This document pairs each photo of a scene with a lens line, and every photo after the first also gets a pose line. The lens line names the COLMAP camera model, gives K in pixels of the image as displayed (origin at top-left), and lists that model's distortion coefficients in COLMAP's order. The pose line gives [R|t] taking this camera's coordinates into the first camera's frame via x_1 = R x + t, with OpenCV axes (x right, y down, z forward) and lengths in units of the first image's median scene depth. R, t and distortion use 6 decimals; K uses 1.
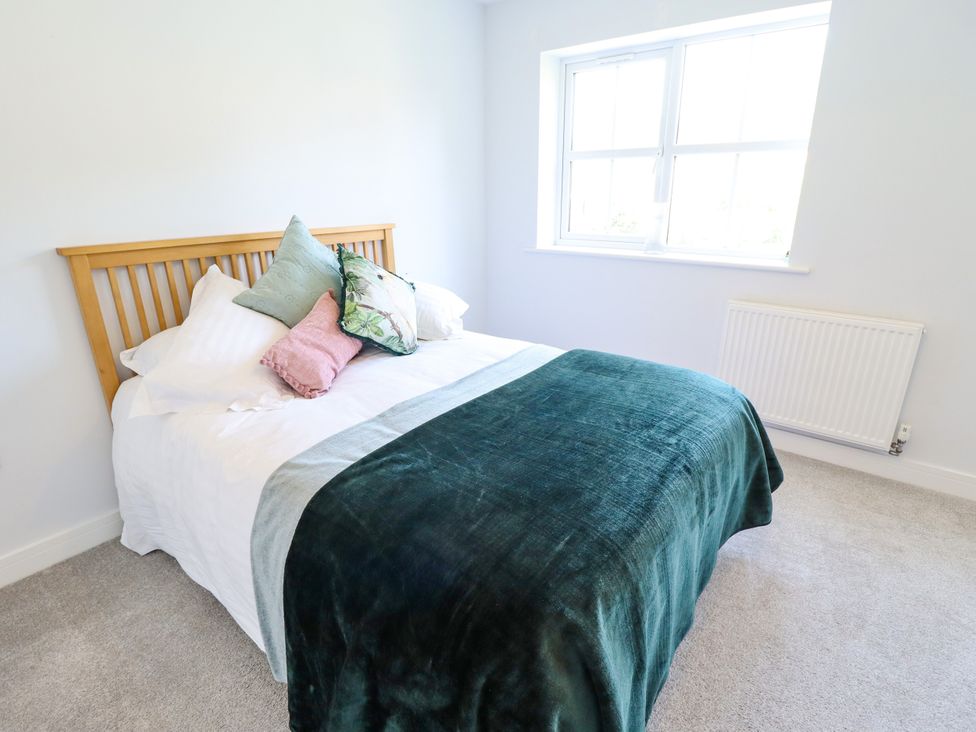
lens RADIAL K [[506.0, 0, 494.6], [0, 506.0, 362.6], [0, 0, 1]] dist [-0.016976, -0.000936]
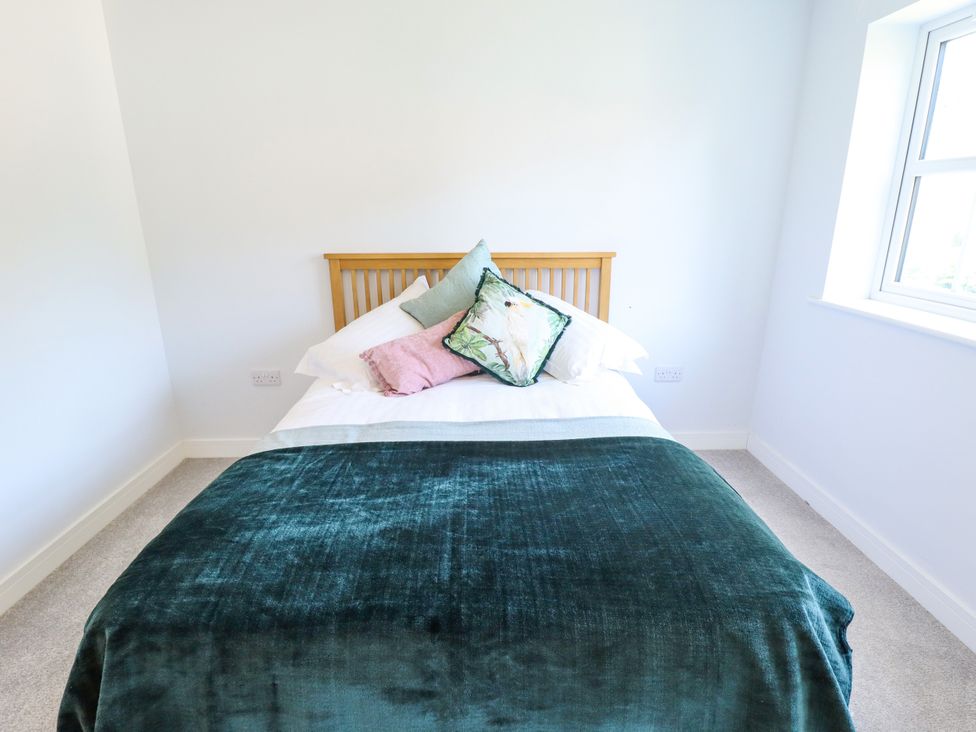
lens RADIAL K [[506.0, 0, 494.6], [0, 506.0, 362.6], [0, 0, 1]] dist [-0.016976, -0.000936]
pose [[0.638638, 0.222257, -0.736711, 0.536884], [-0.248434, 0.965665, 0.075968, -0.130321], [0.728301, 0.134508, 0.671927, 0.332588]]
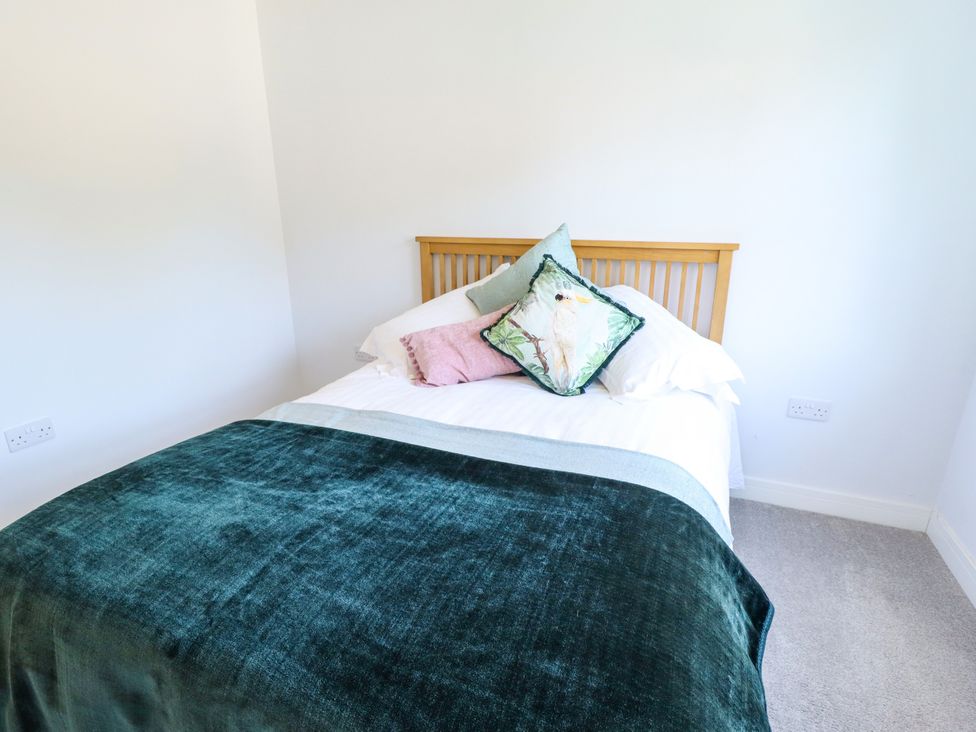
lens RADIAL K [[506.0, 0, 494.6], [0, 506.0, 362.6], [0, 0, 1]] dist [-0.016976, -0.000936]
pose [[0.275566, 0.283675, -0.918472, 0.575275], [-0.310893, 0.930417, 0.194088, -0.204164], [0.909620, 0.232063, 0.344584, 0.651401]]
